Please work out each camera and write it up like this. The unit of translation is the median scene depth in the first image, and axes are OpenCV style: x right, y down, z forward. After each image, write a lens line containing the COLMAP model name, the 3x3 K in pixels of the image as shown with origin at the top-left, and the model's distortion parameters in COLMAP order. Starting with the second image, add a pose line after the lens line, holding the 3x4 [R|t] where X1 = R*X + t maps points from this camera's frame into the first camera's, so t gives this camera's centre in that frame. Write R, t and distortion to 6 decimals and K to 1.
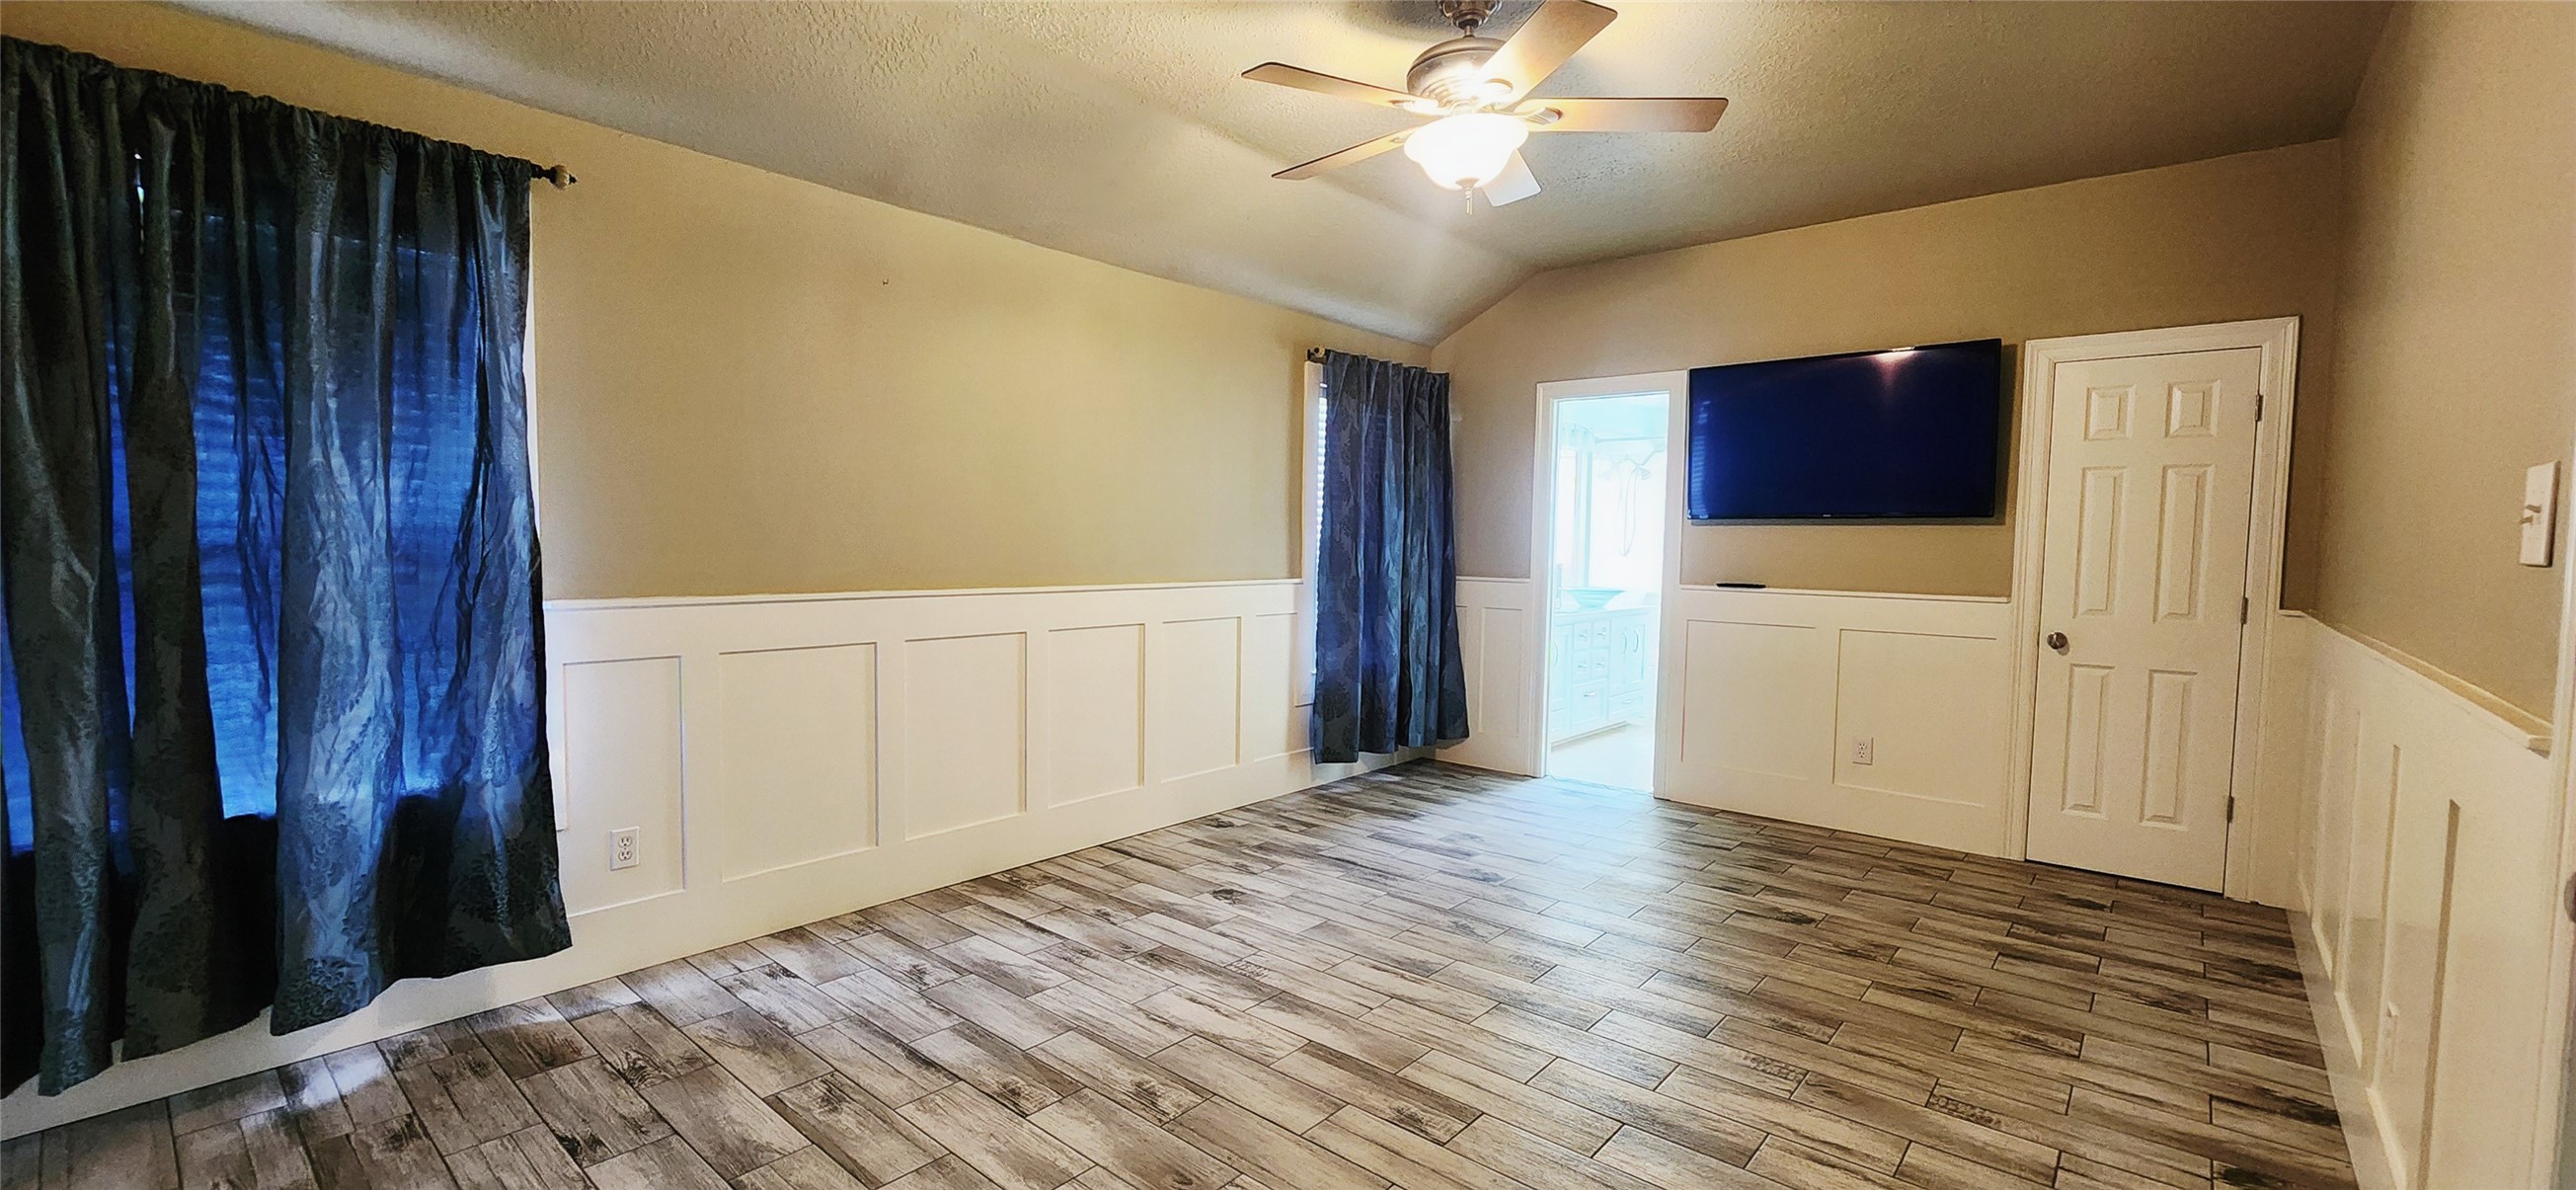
lens RADIAL K [[1052.9, 0, 1276.5], [0, 1052.9, 599.0], [0, 0, 1]] dist [0.008724, -0.003302]
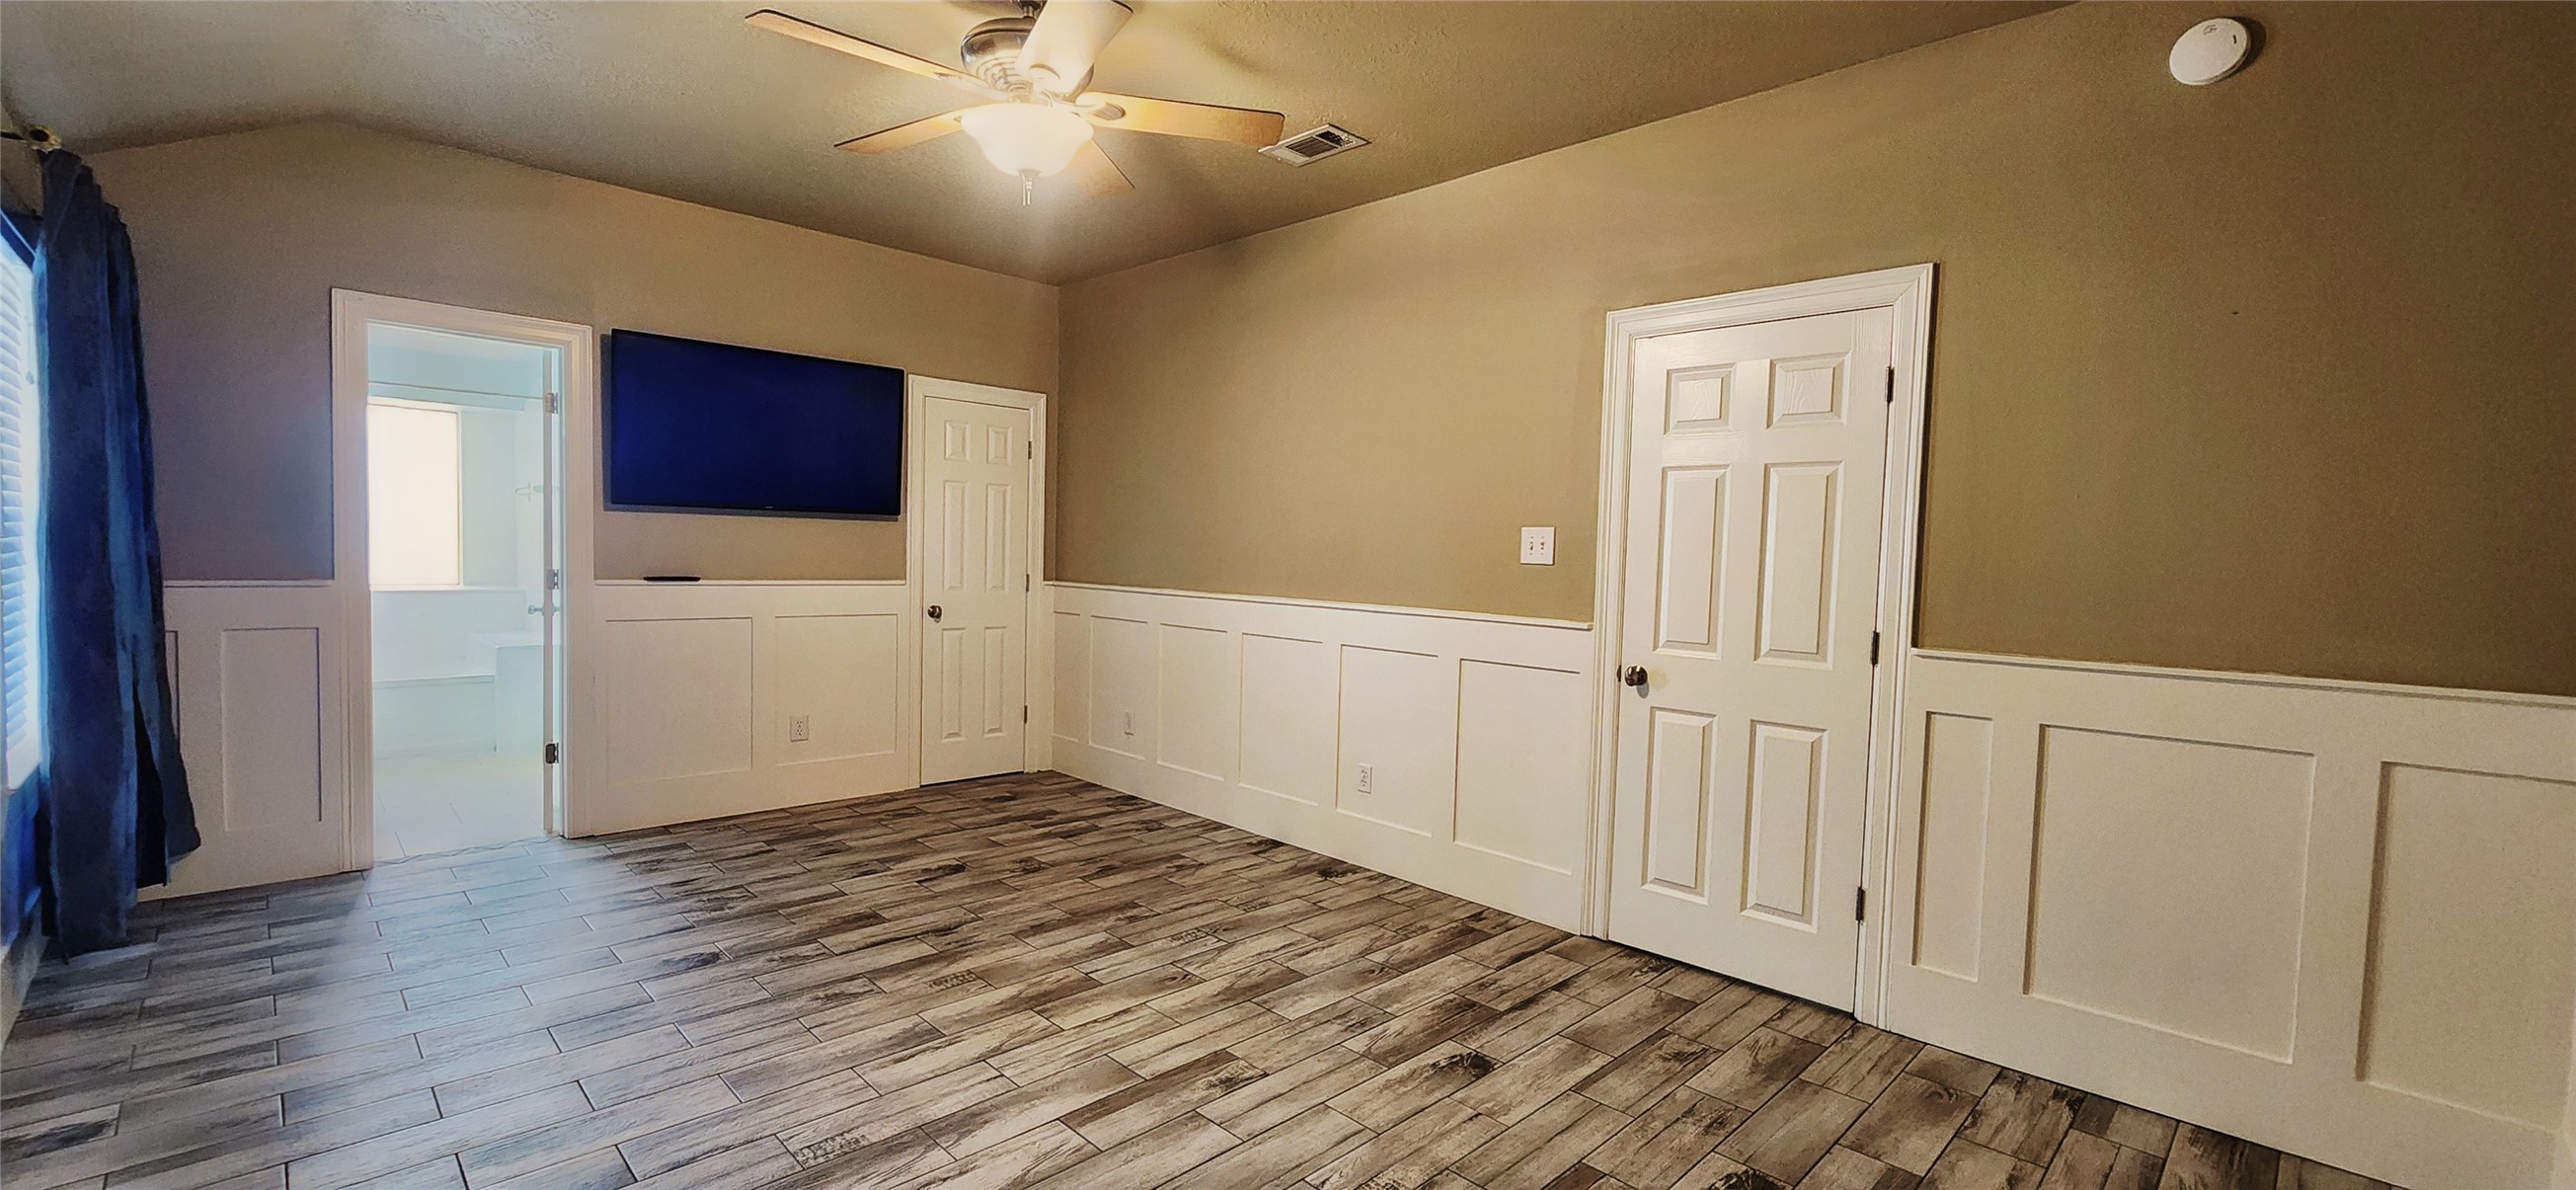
lens RADIAL K [[1052.9, 0, 1282.0], [0, 1052.9, 602.4], [0, 0, 1]] dist [0.008724, -0.003302]
pose [[0.077981, -0.062602, 0.994987, -0.637332], [0.029204, 0.997742, 0.060486, -0.047443], [-0.996527, 0.024341, 0.079633, 0.580231]]
